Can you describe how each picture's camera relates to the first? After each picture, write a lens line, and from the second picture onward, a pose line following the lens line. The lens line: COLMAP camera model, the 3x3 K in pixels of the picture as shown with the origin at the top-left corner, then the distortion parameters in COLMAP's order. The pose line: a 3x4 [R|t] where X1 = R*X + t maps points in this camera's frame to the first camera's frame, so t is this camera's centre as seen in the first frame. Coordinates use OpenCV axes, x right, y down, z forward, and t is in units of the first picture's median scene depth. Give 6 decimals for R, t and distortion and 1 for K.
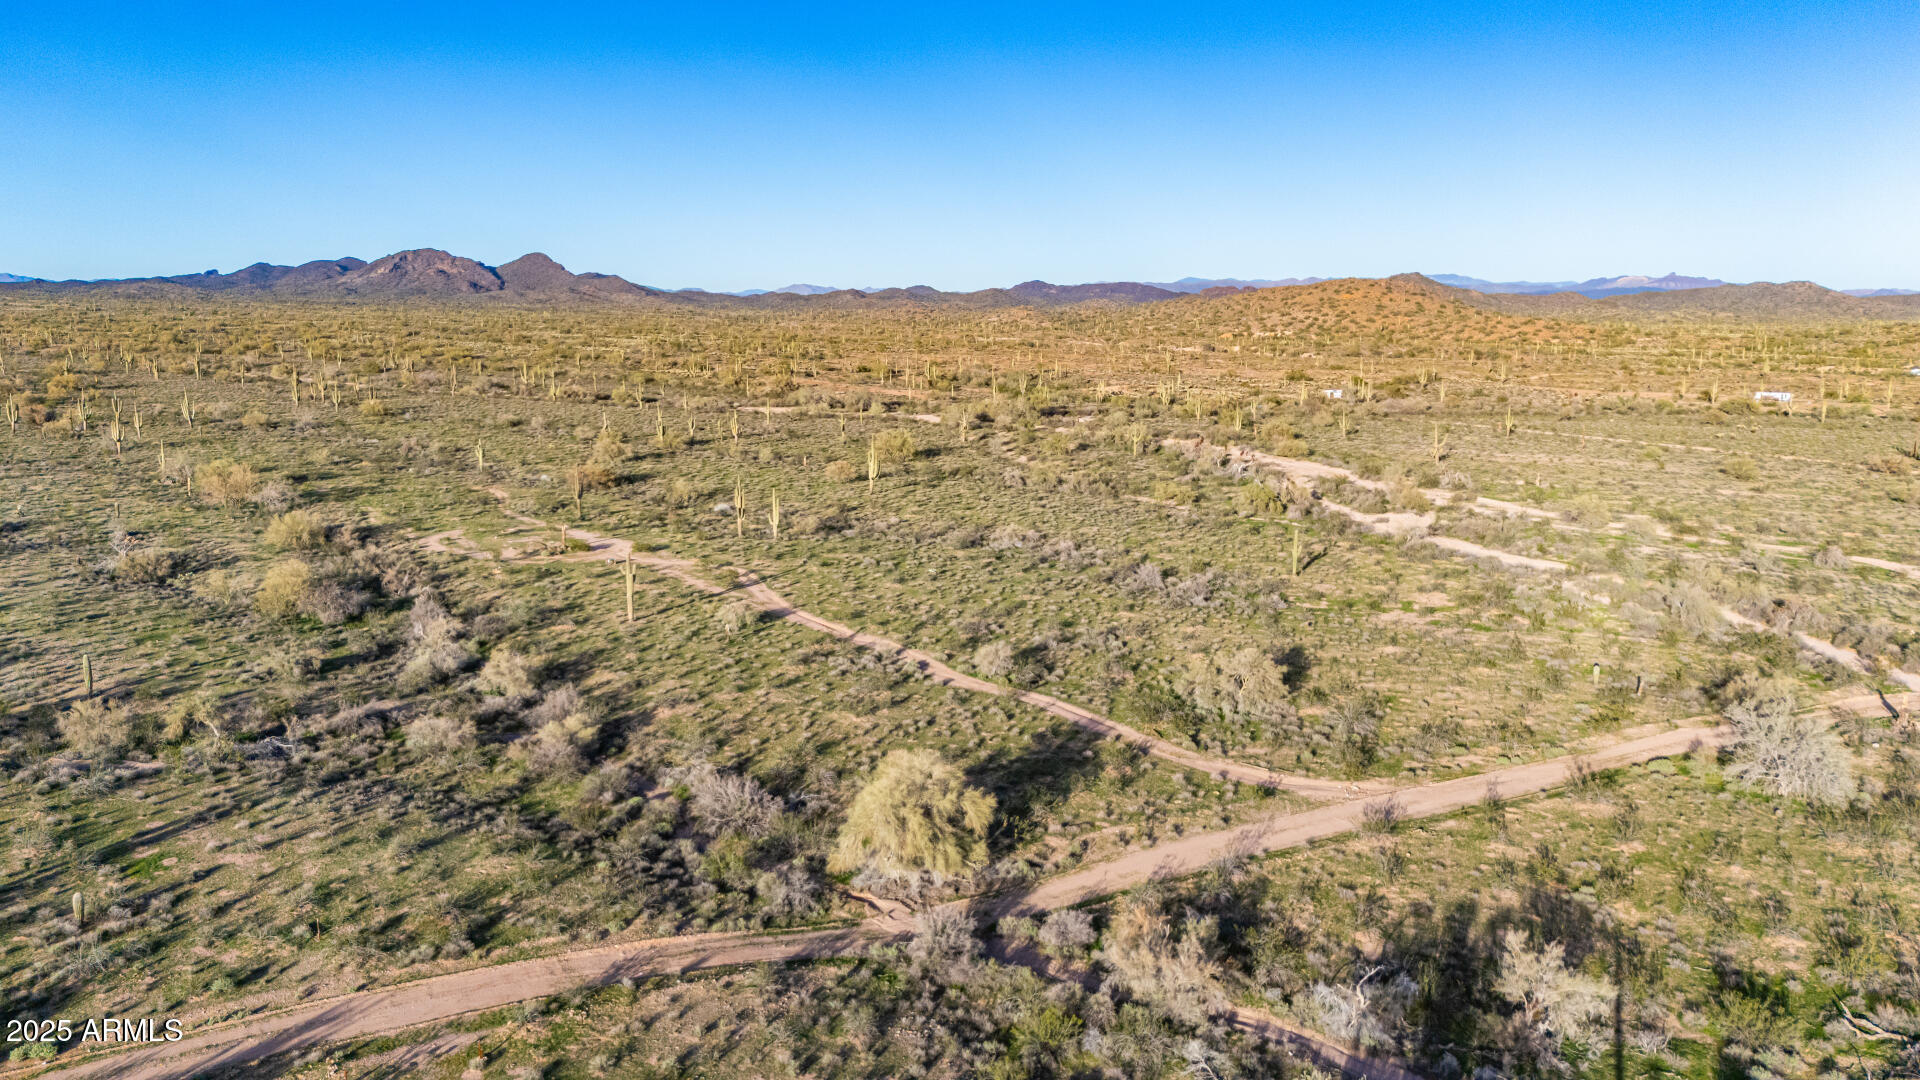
lens RADIAL K [[1430.7, 0, 980.3], [0, 1430.7, 530.1], [0, 0, 1]] dist [0.084810, -0.070025]
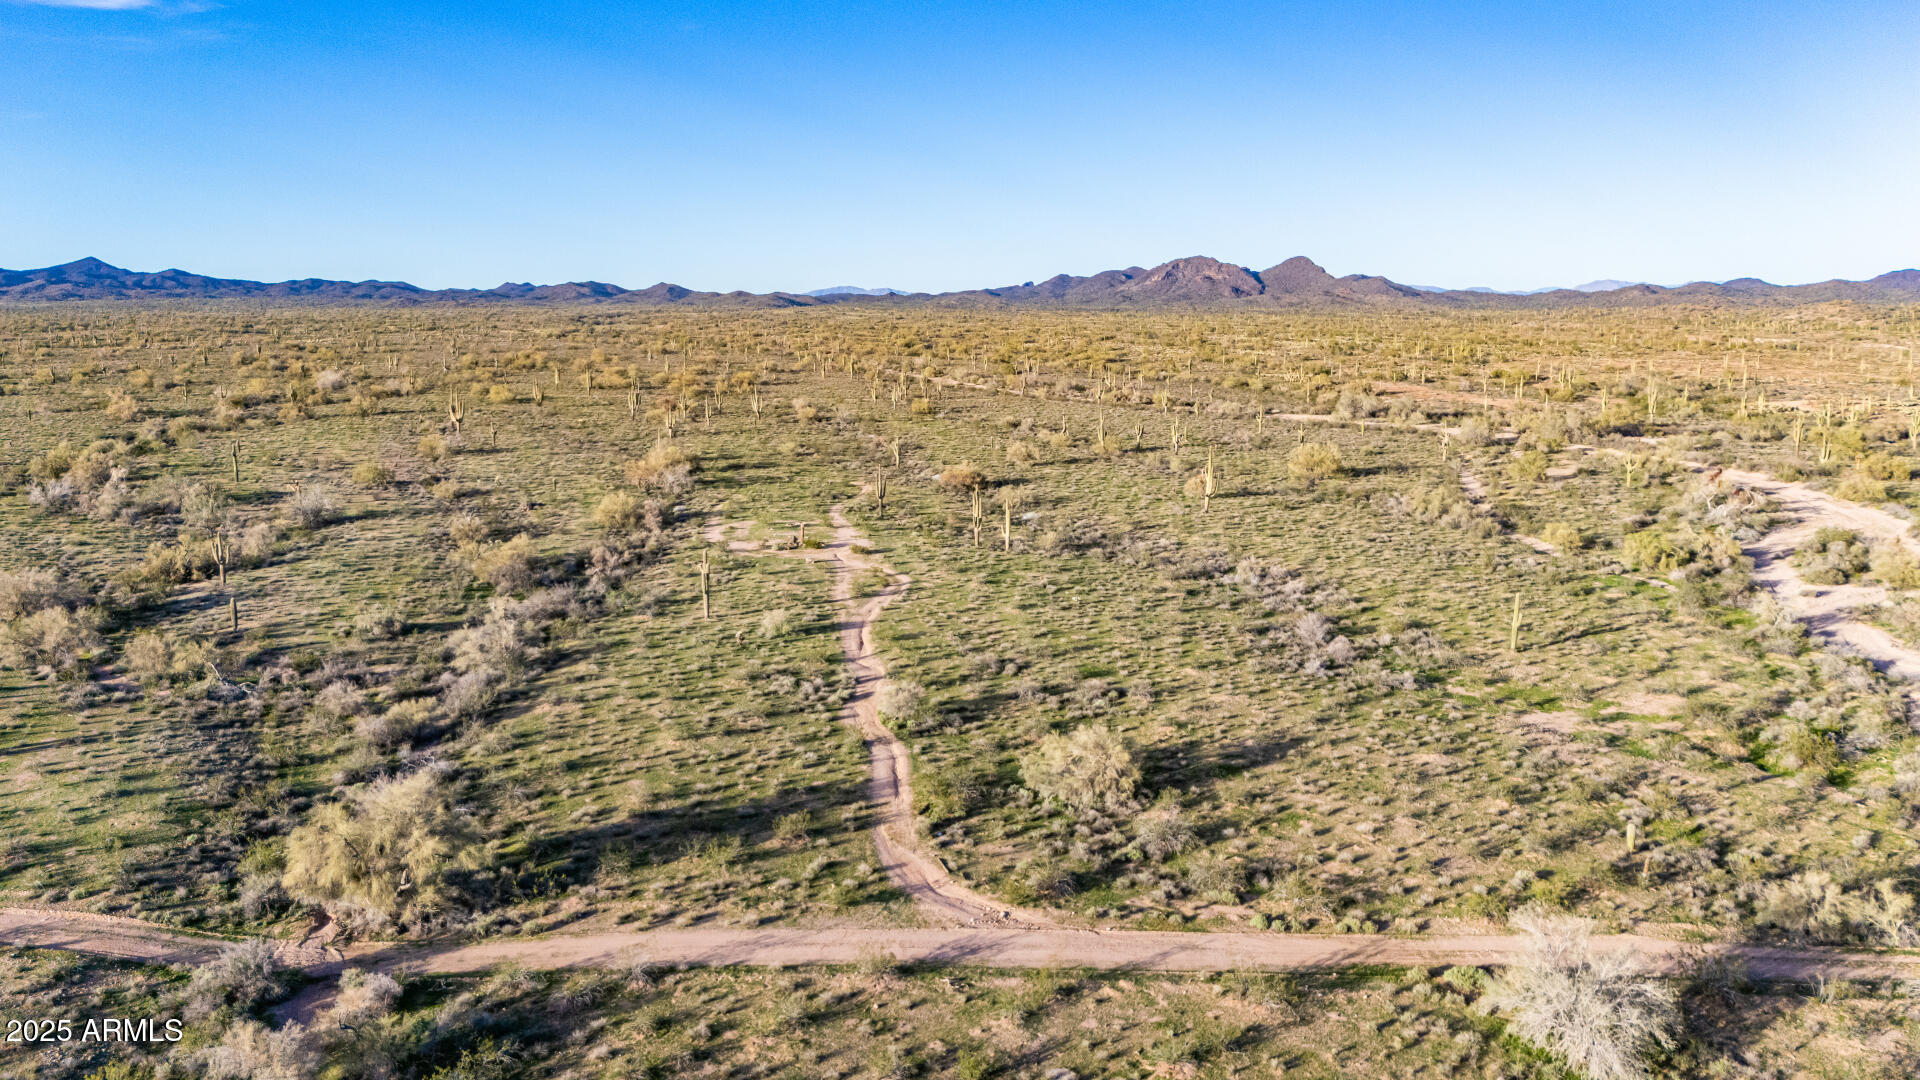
lens RADIAL K [[1430.7, 0, 971.5], [0, 1430.7, 528.1], [0, 0, 1]] dist [0.084810, -0.070025]
pose [[0.863356, 0.070779, -0.499607, 0.532850], [-0.072117, 0.997257, 0.016657, -0.040427], [0.499416, 0.021650, 0.866092, 0.246849]]
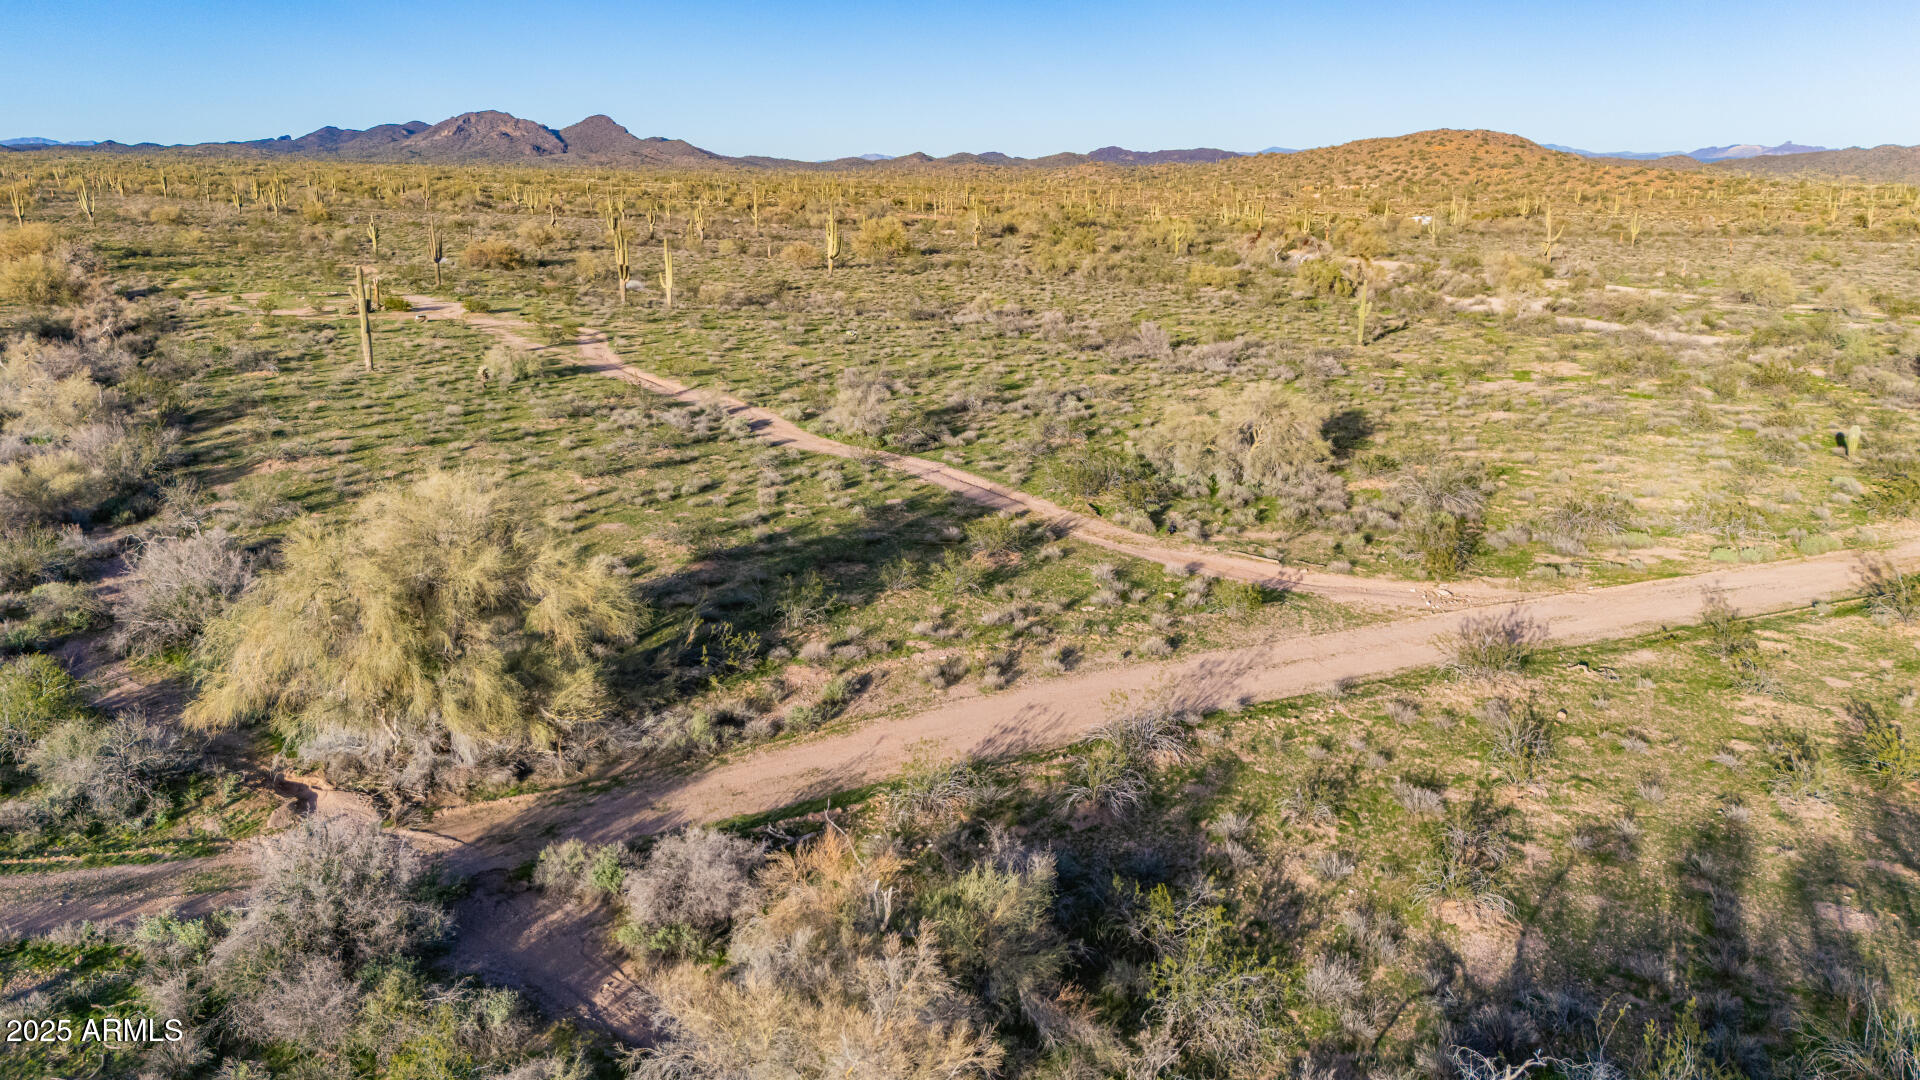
lens RADIAL K [[1430.7, 0, 964.4], [0, 1430.7, 537.8], [0, 0, 1]] dist [0.084810, -0.070025]
pose [[0.998143, 0.013317, -0.059448, 0.099743], [-0.007865, 0.995818, 0.091015, 0.095336], [0.060411, -0.090379, 0.994074, 0.399868]]
